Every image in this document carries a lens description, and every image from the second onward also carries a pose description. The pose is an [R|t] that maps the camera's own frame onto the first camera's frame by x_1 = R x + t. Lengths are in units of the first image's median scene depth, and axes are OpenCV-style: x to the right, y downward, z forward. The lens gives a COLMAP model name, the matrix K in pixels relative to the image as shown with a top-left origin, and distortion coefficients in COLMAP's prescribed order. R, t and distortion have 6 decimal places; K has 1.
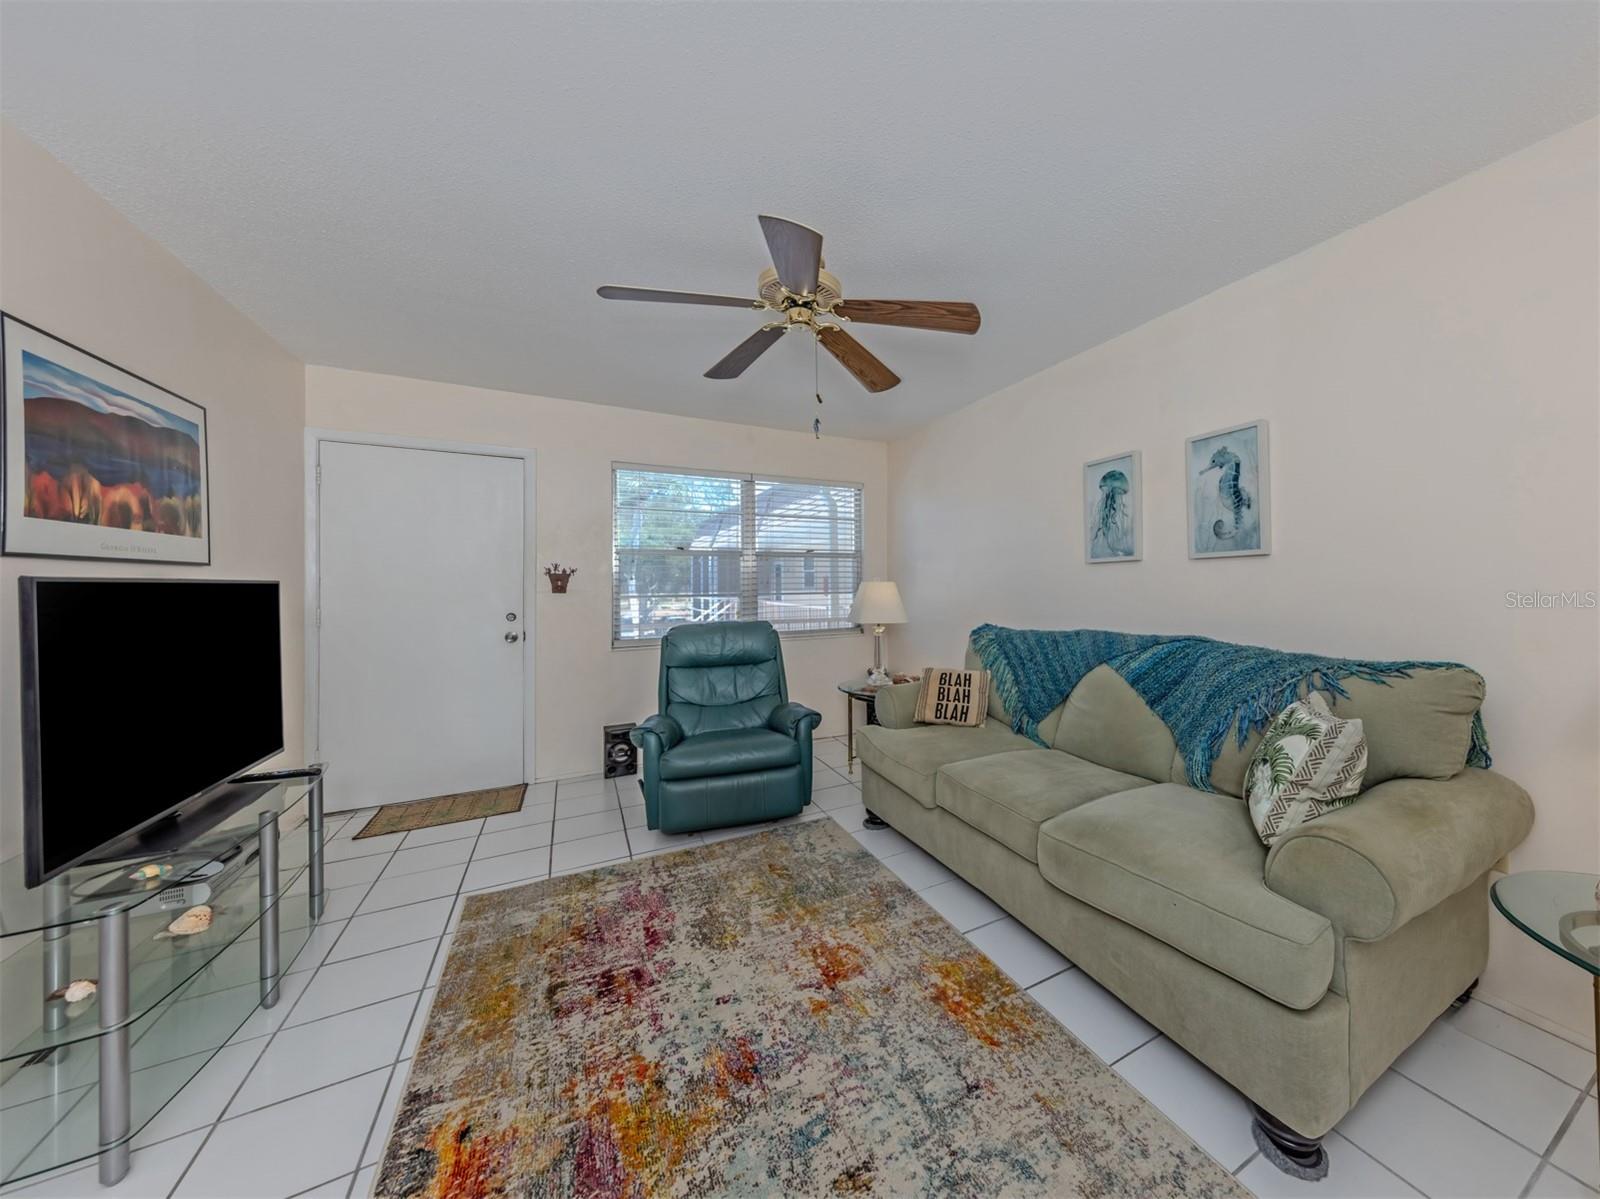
lens RADIAL K [[572.3, 0, 894.5], [0, 572.3, 579.7], [0, 0, 1]] dist [0.005789, -0.001058]
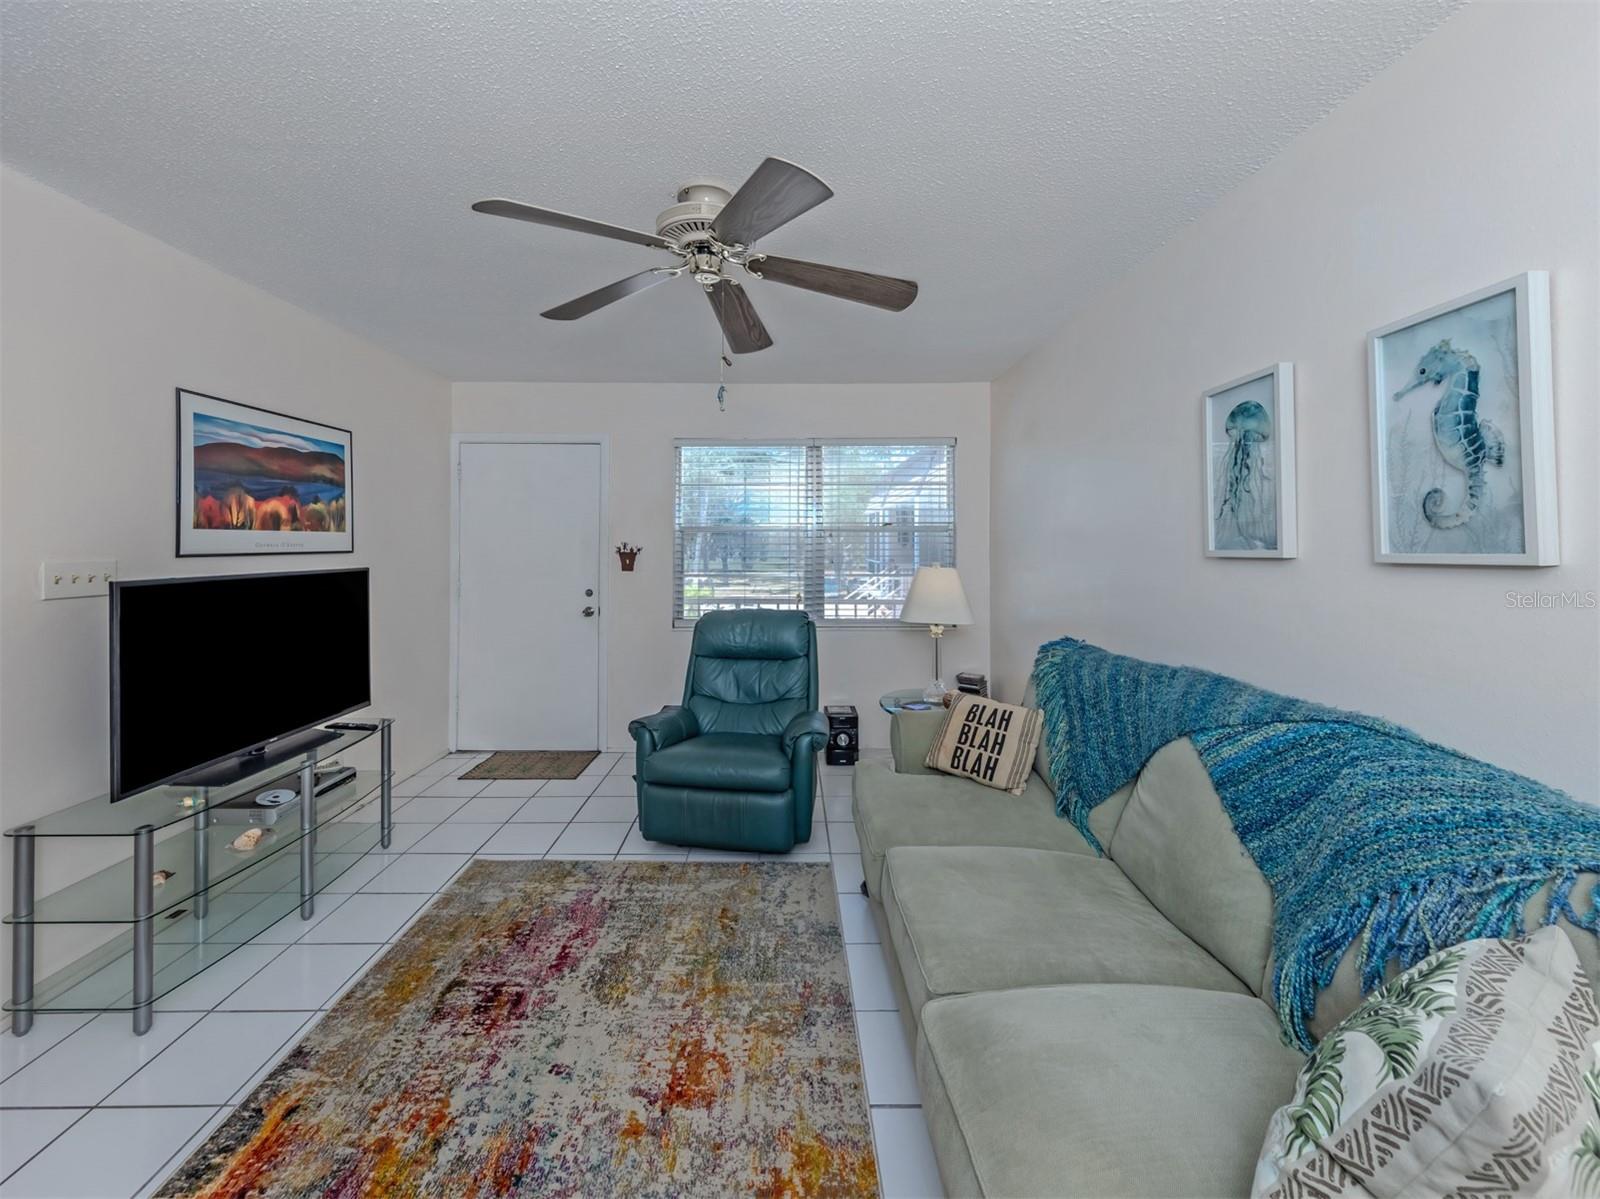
lens RADIAL K [[633.0, 0, 774.0], [0, 633.0, 536.2], [0, 0, 1]] dist [0.003509, -0.001516]
pose [[0.864758, 0.001409, -0.502186, 0.360202], [-0.003053, 0.999992, -0.002451, -0.062348], [0.502179, 0.003653, 0.864756, 0.246847]]
